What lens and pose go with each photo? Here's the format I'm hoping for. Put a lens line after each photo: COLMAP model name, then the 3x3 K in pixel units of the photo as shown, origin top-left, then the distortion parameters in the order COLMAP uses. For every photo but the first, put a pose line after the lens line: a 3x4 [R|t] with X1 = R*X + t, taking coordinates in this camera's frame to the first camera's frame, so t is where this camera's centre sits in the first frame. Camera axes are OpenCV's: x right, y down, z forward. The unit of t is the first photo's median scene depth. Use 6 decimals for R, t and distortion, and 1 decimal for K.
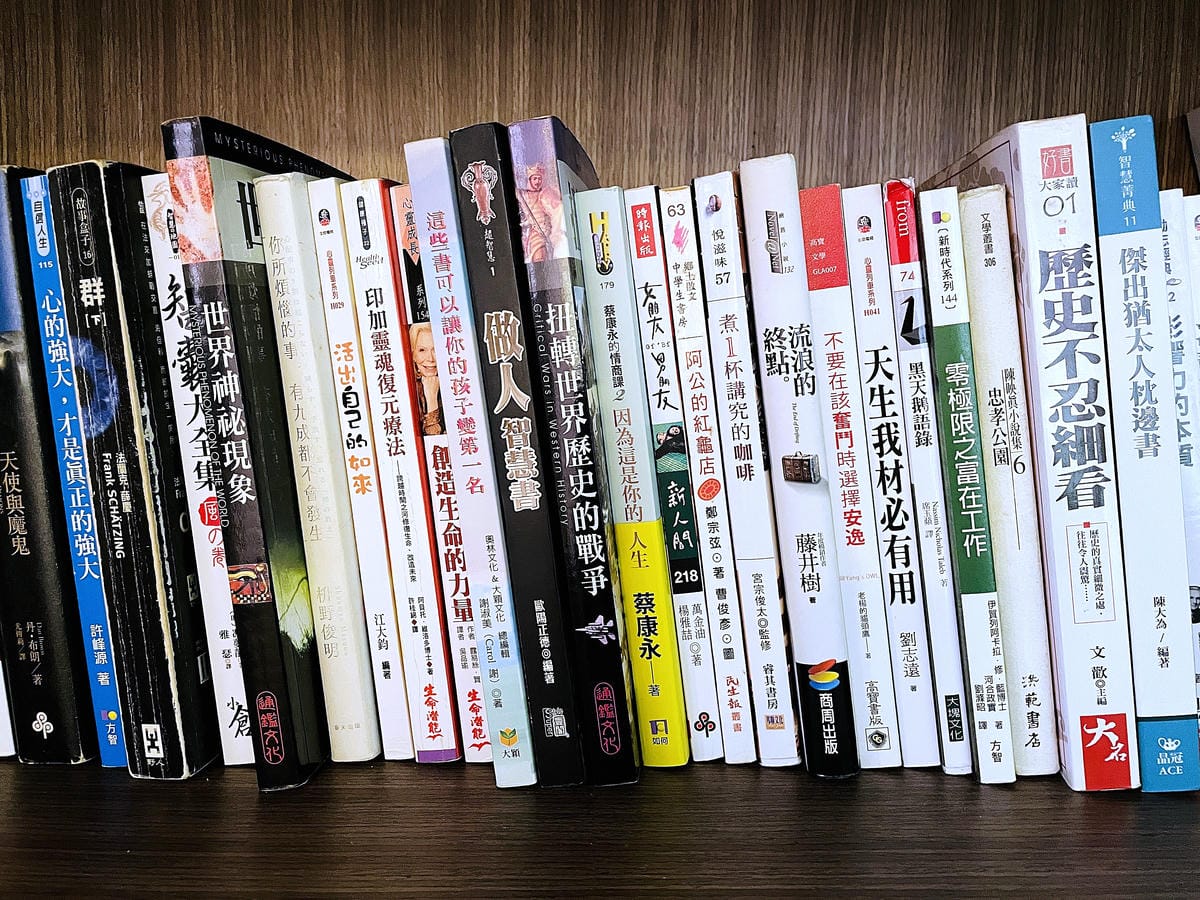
lens RADIAL K [[962.2, 0, 598.2], [0, 962.2, 443.9], [0, 0, 1]] dist [0.038383, -0.110920]
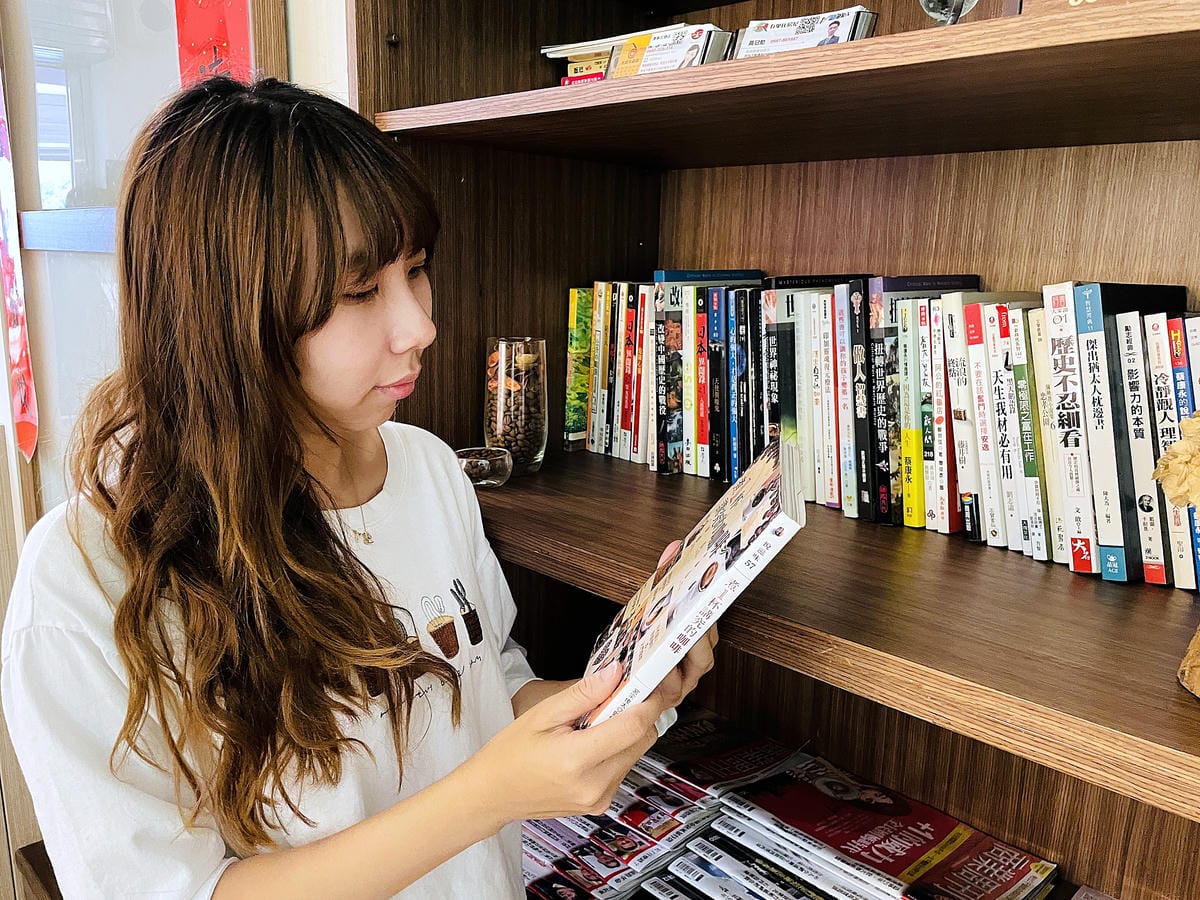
lens RADIAL K [[962.2, 0, 598.2], [0, 962.2, 443.9], [0, 0, 1]] dist [0.038383, -0.110920]
pose [[0.691073, 0.146752, -0.707731, 1.365135], [-0.089727, 0.989015, 0.117463, -0.112998], [0.717194, -0.017673, 0.696649, -1.460946]]
